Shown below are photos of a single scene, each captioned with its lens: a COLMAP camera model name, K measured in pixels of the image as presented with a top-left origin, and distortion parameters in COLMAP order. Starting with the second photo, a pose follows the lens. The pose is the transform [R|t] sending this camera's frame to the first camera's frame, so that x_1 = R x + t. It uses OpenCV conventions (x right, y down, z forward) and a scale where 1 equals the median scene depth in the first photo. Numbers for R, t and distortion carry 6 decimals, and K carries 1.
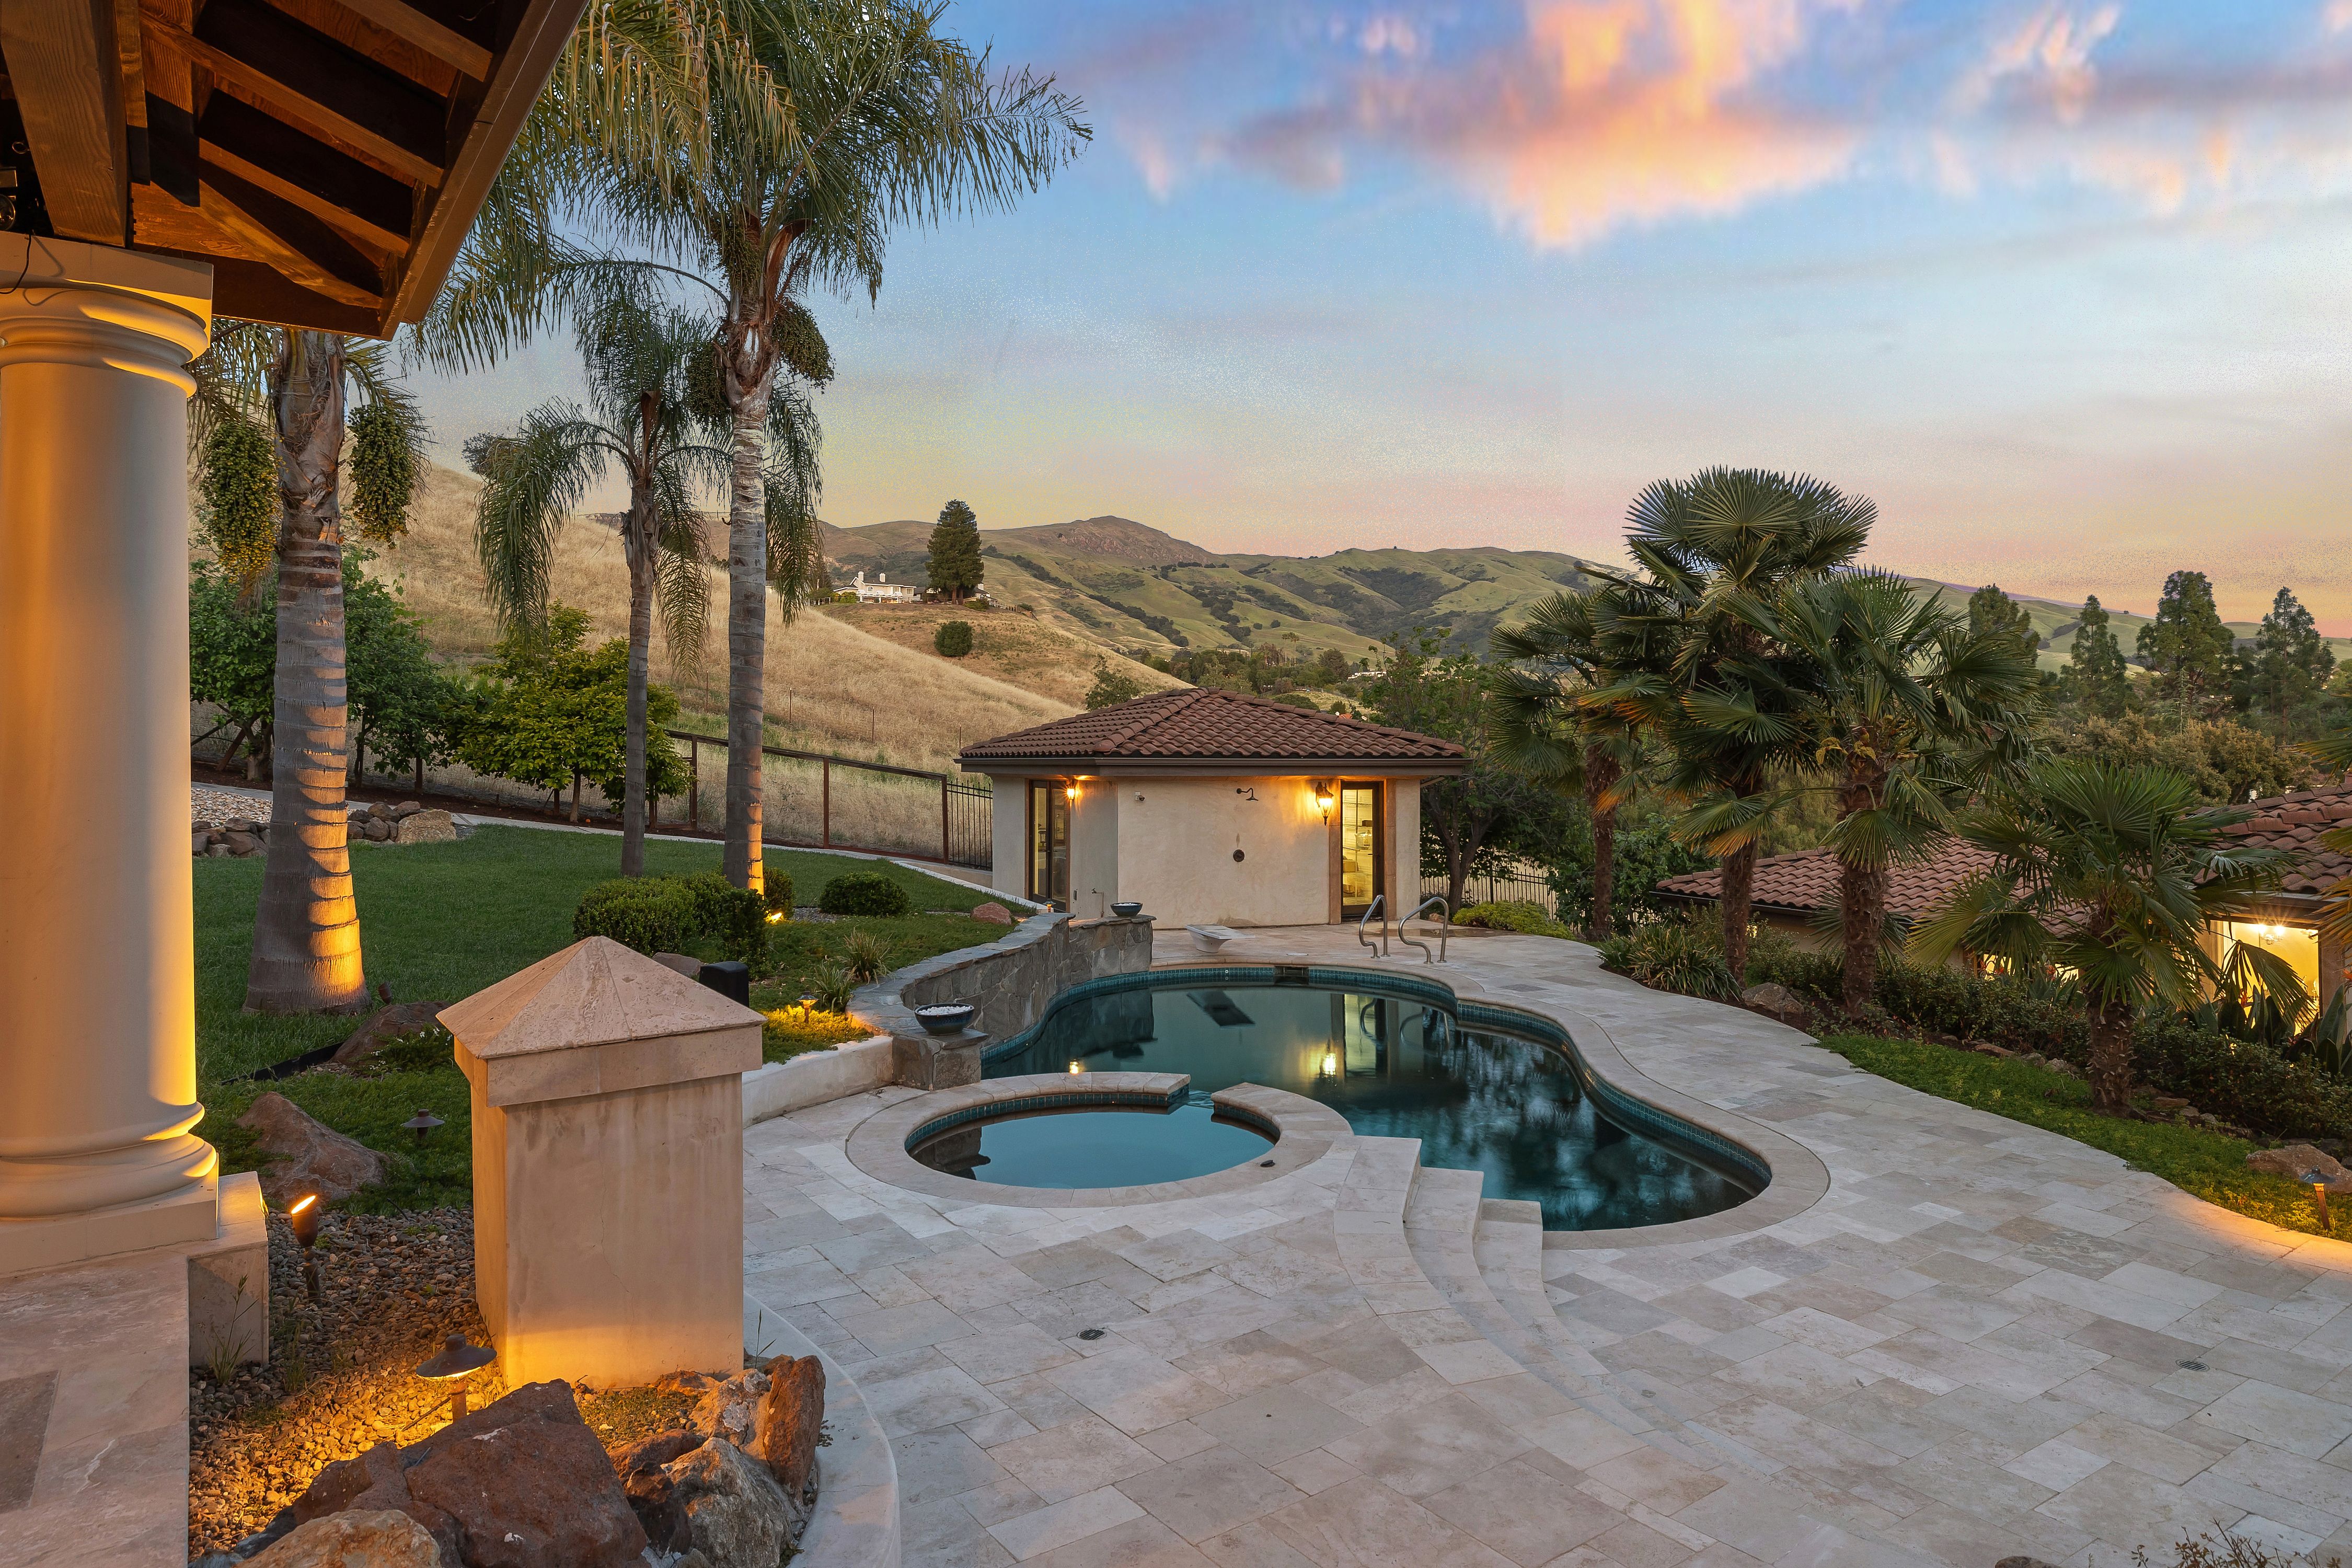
lens RADIAL K [[1415.1, 0, 1168.8], [0, 1415.1, 740.9], [0, 0, 1]] dist [-0.007495, 0.000348]
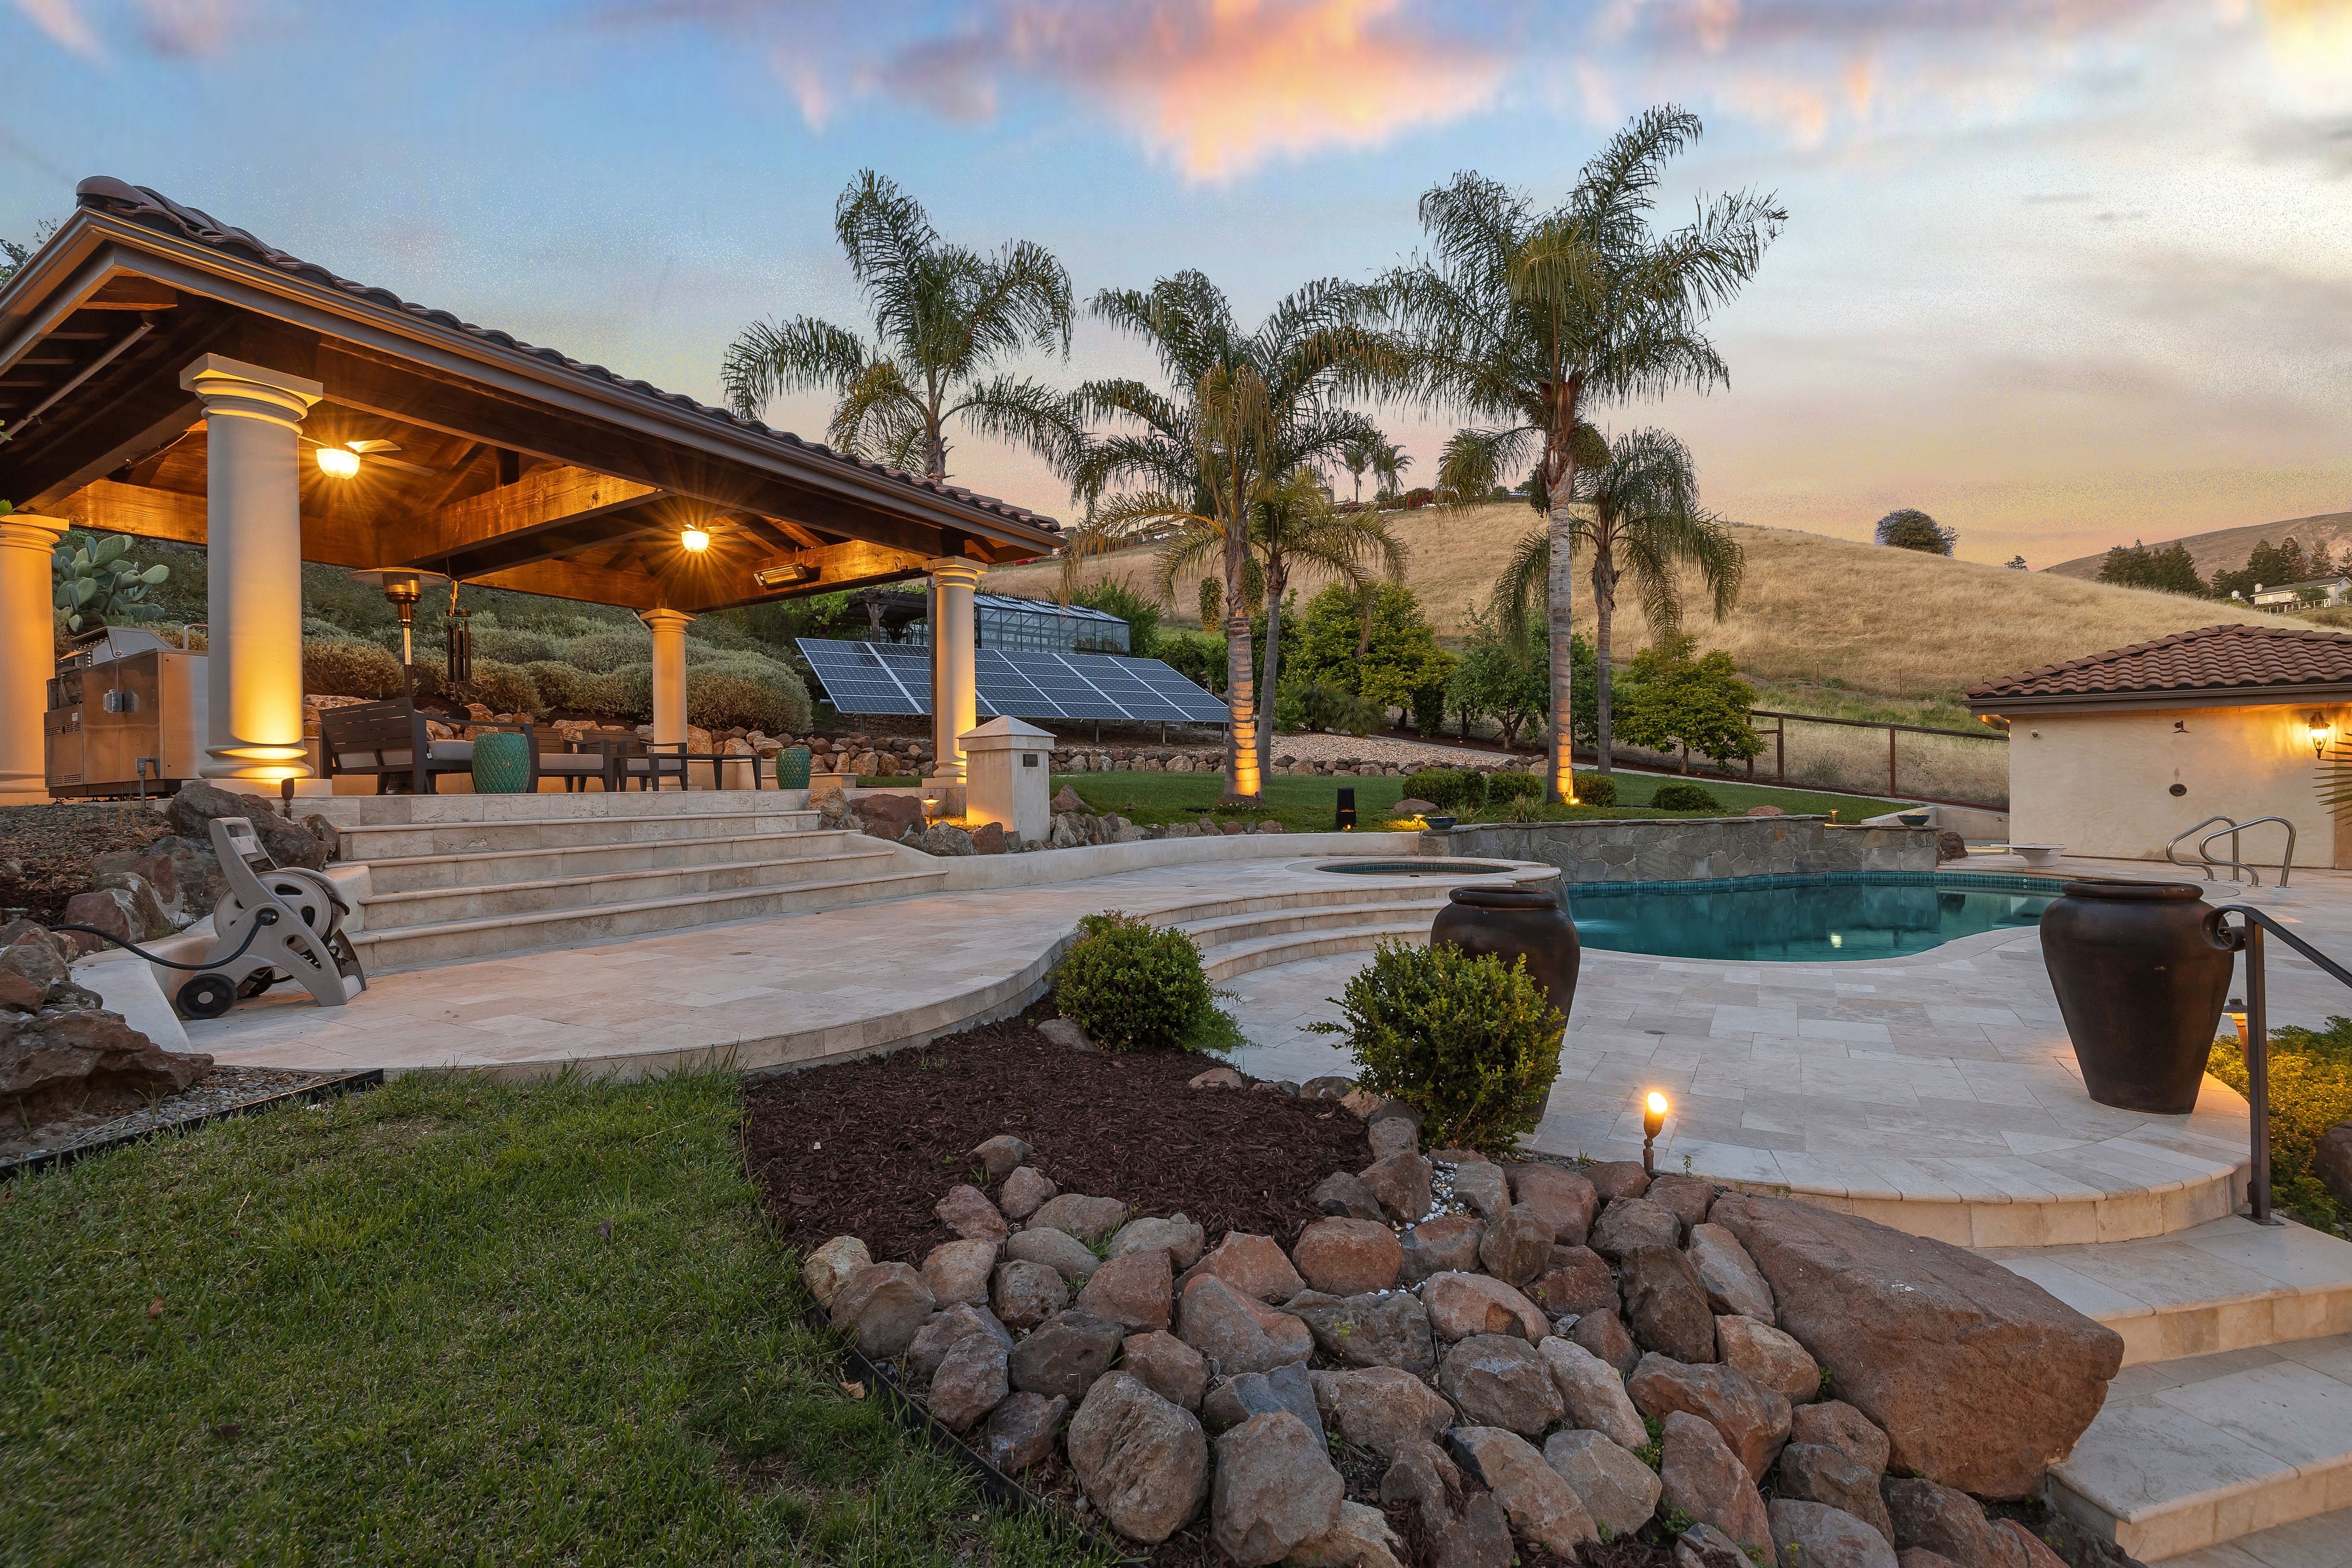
lens RADIAL K [[995.5, 0, 1180.4], [0, 995.5, 797.9], [0, 0, 1]] dist [0.000527, -0.000914]
pose [[0.408729, 0.012873, -0.912565, 0.393820], [0.018967, 0.999565, 0.022596, 0.056164], [0.912459, -0.026544, 0.408307, 0.067267]]
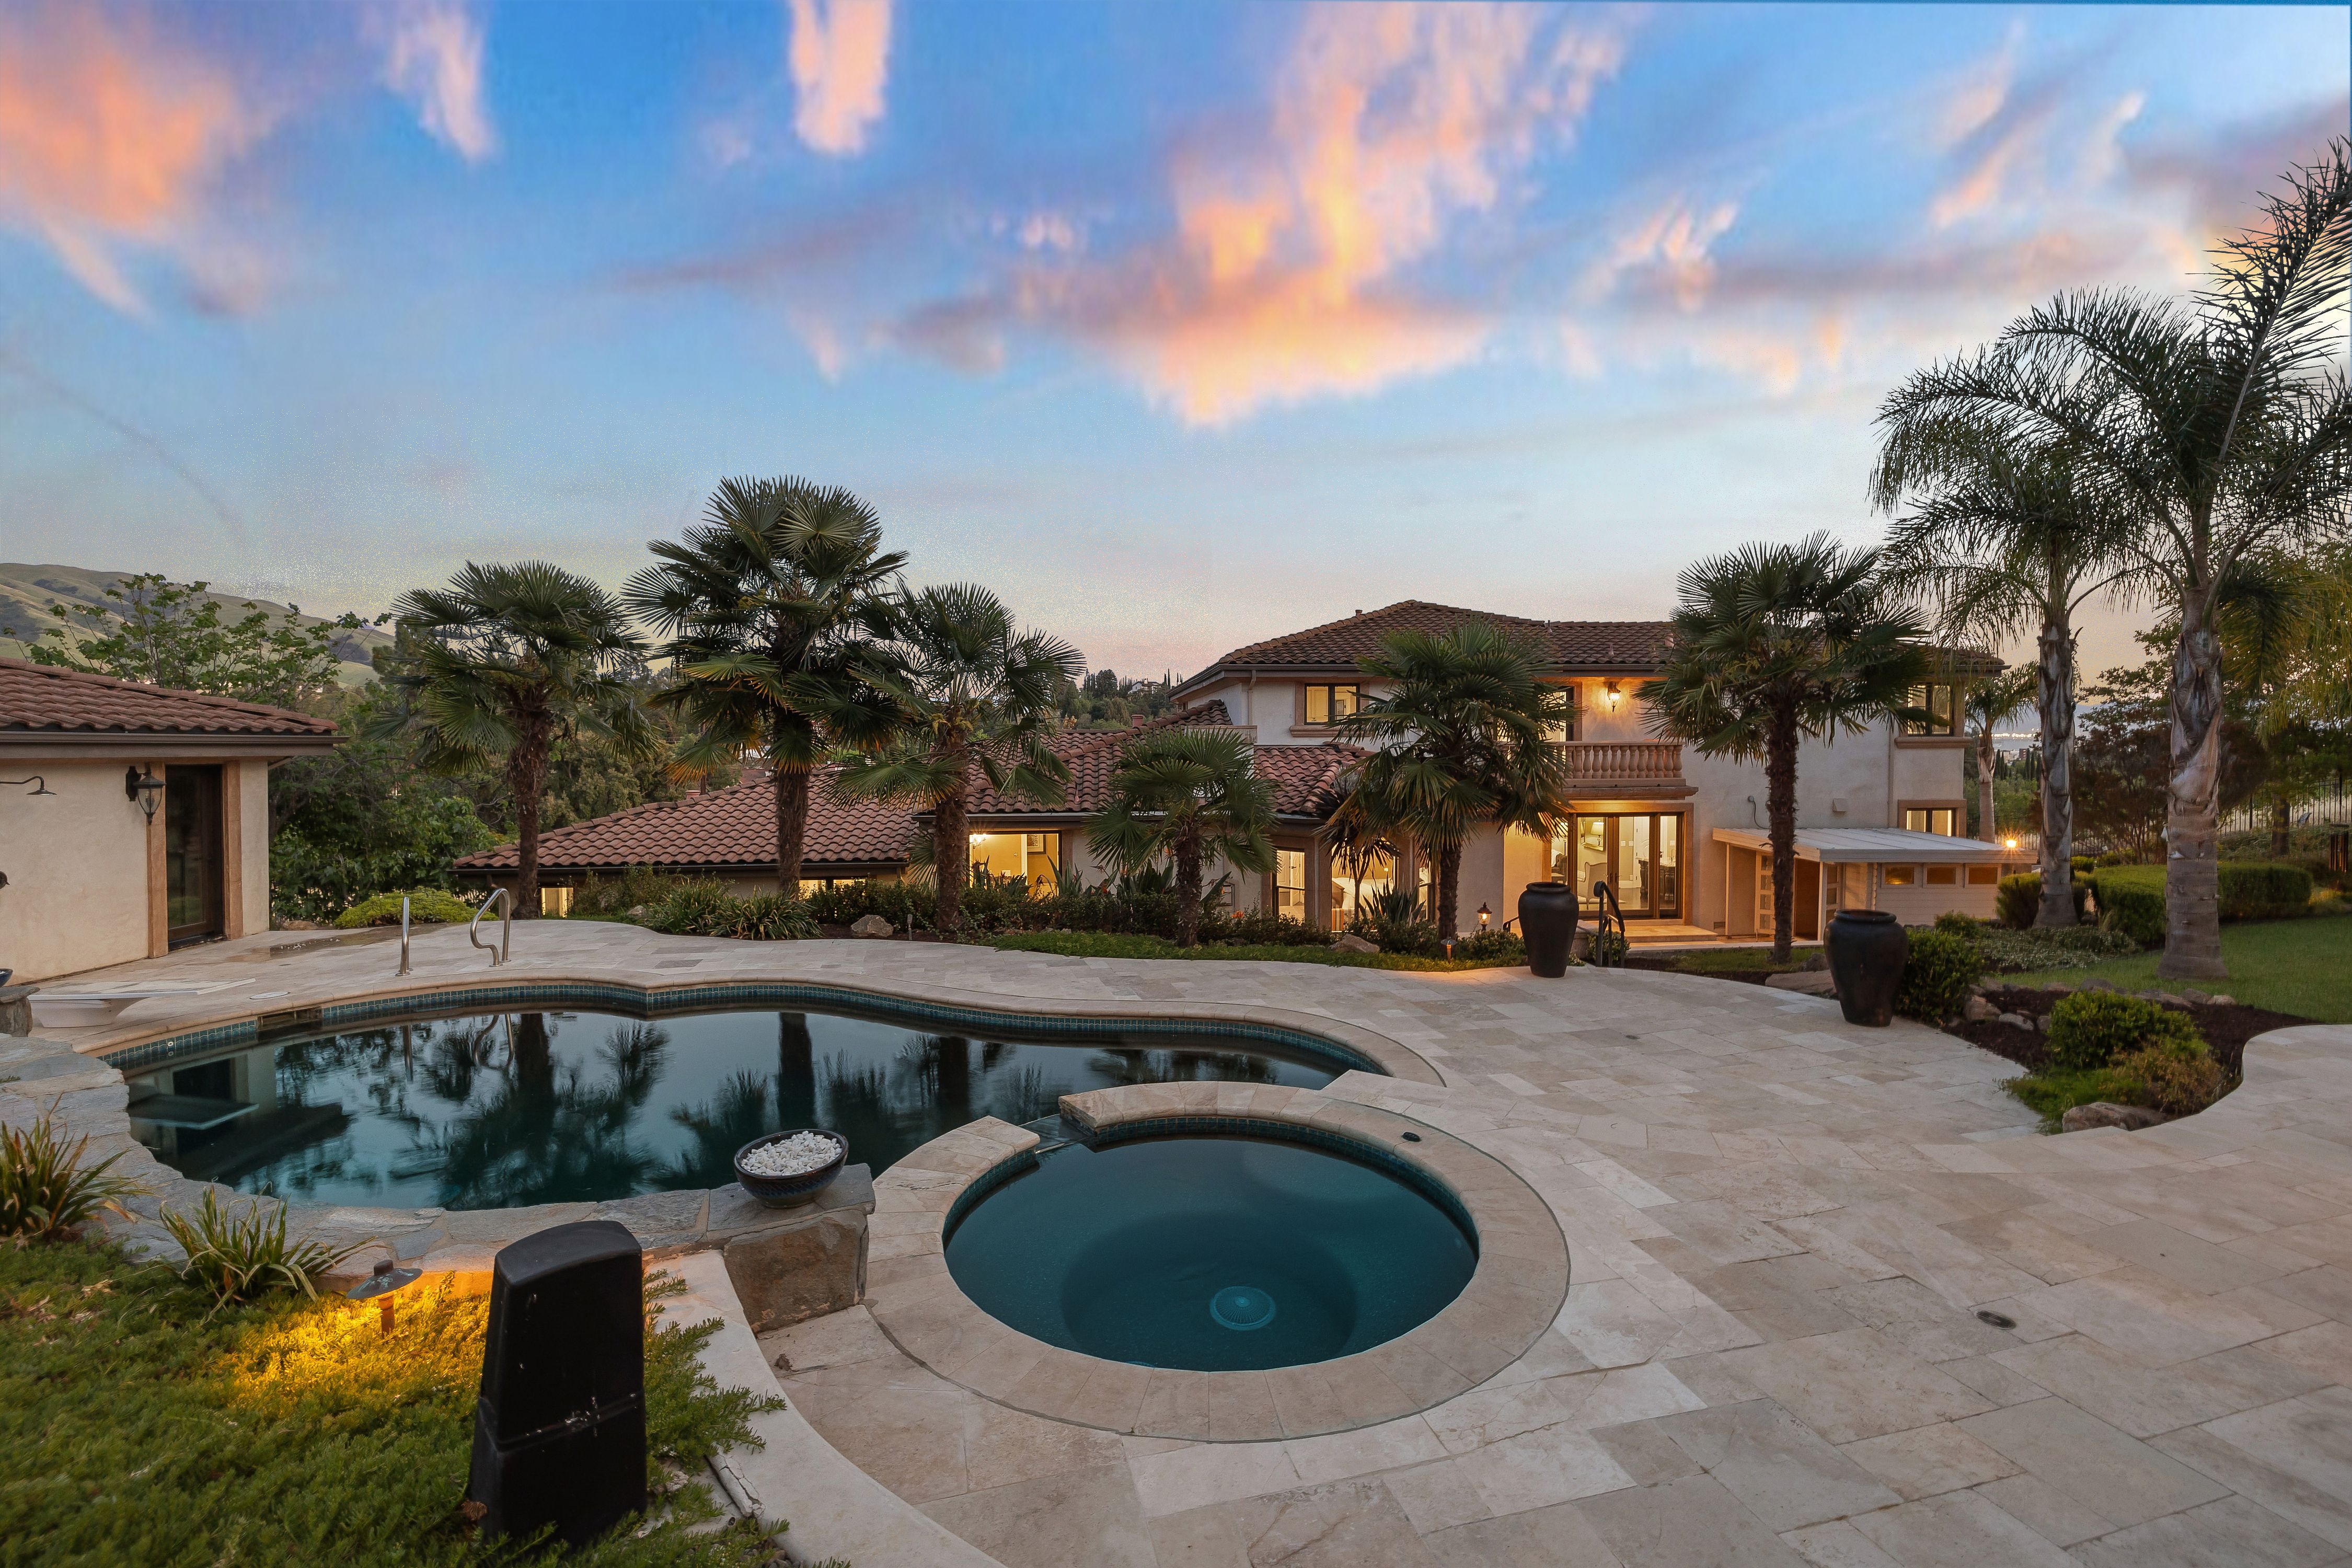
lens RADIAL K [[995.5, 0, 1157.3], [0, 995.5, 766.3], [0, 0, 1]] dist [0.000527, -0.000914]
pose [[0.327637, -0.020765, 0.944576, -0.207342], [-0.004452, 0.999713, 0.023521, 0.014613], [-0.944793, -0.011912, 0.327450, 0.330191]]
